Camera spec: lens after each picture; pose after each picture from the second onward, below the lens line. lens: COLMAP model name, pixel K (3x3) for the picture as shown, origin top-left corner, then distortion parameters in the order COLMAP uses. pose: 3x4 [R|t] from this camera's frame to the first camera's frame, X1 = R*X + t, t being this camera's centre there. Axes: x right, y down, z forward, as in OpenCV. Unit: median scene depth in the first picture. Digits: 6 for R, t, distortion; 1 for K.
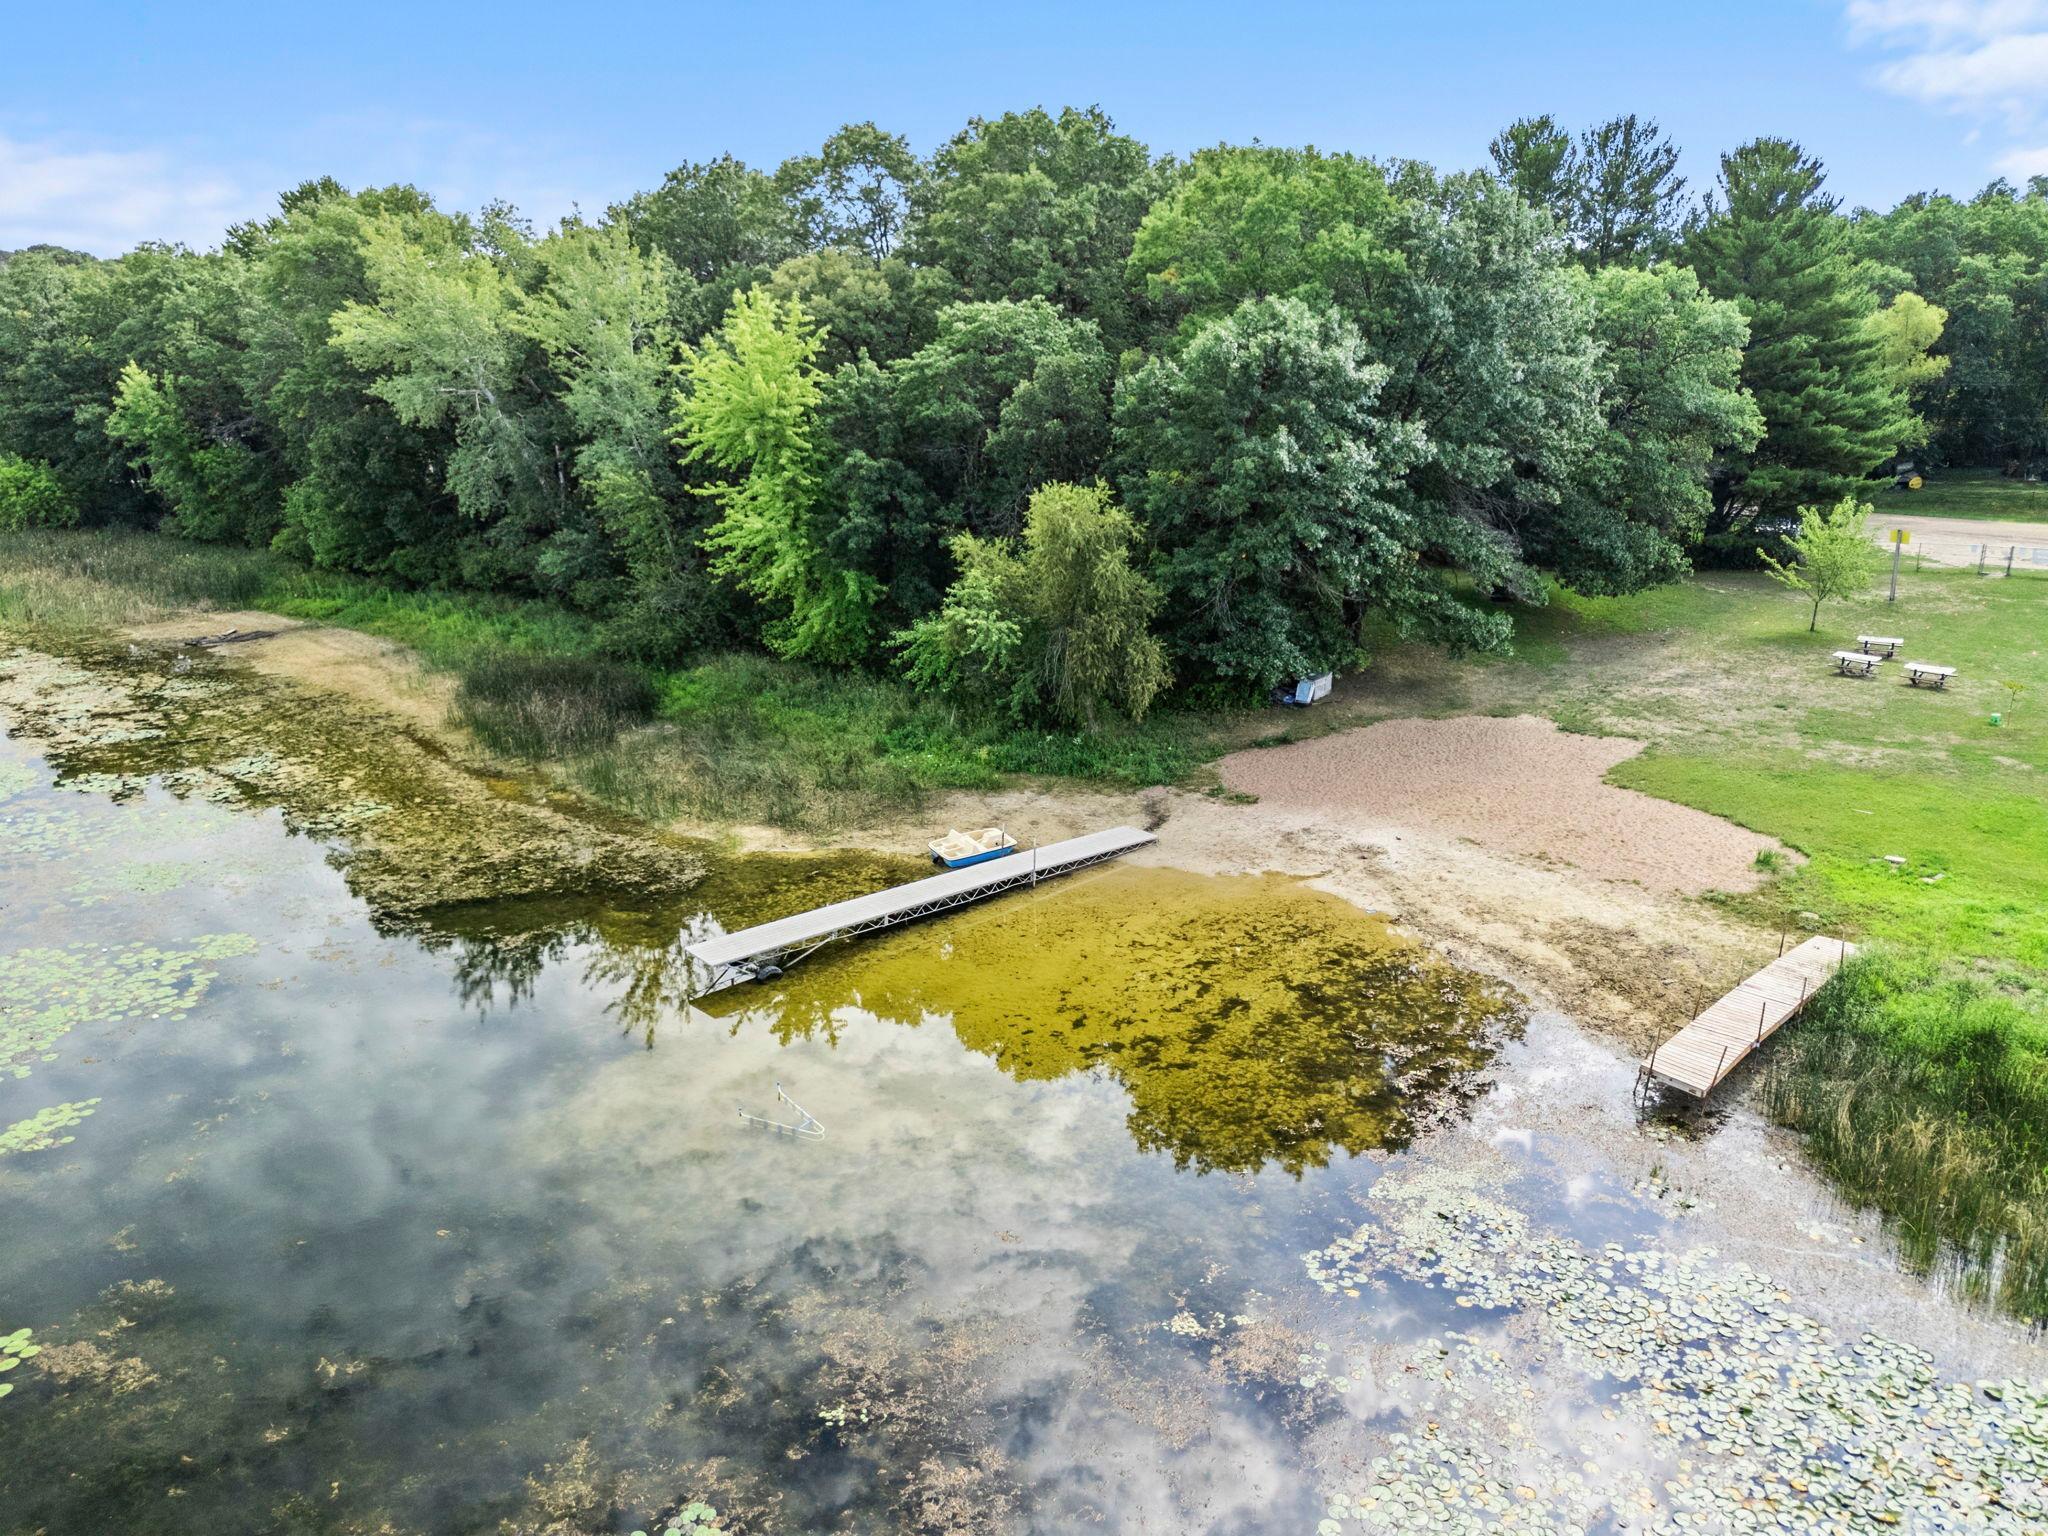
lens RADIAL K [[1576.3, 0, 1024.0], [0, 1576.3, 768.0], [0, 0, 1]] dist [0.036475, -0.001789]
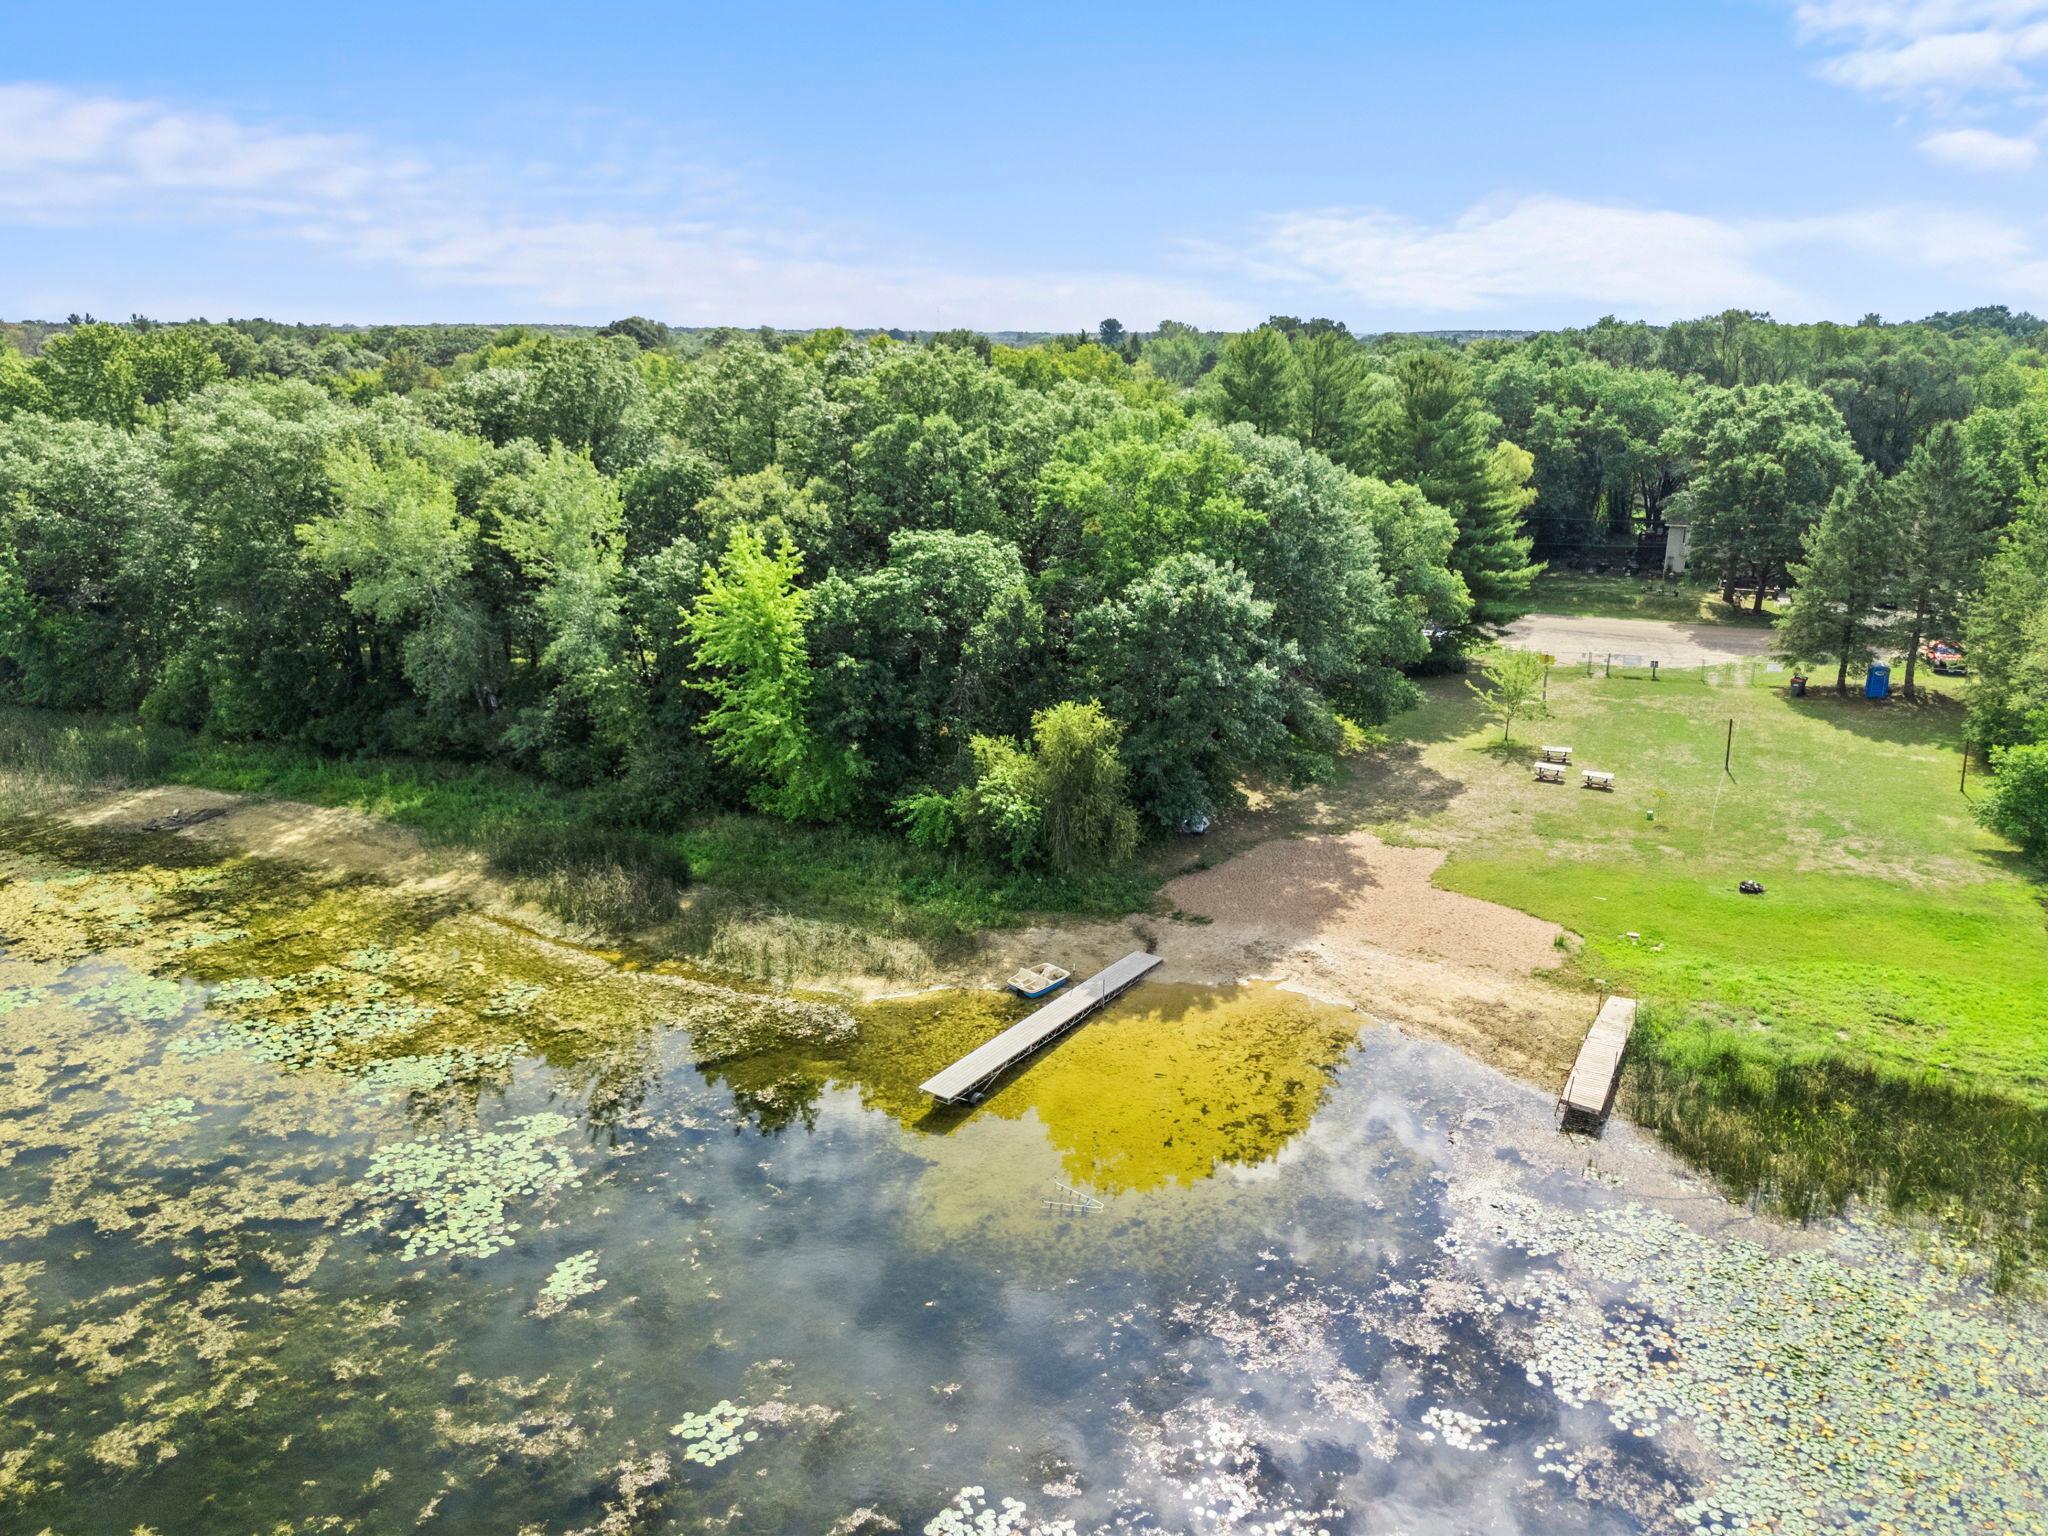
lens RADIAL K [[1604.3, 0, 1024.0], [0, 1604.3, 768.0], [0, 0, 1]] dist [0.093468, -0.115317]
pose [[0.961883, -0.065764, 0.265437, -0.355346], [0.065661, 0.997799, 0.009269, -0.129592], [-0.265462, 0.008513, 0.964084, -0.303471]]
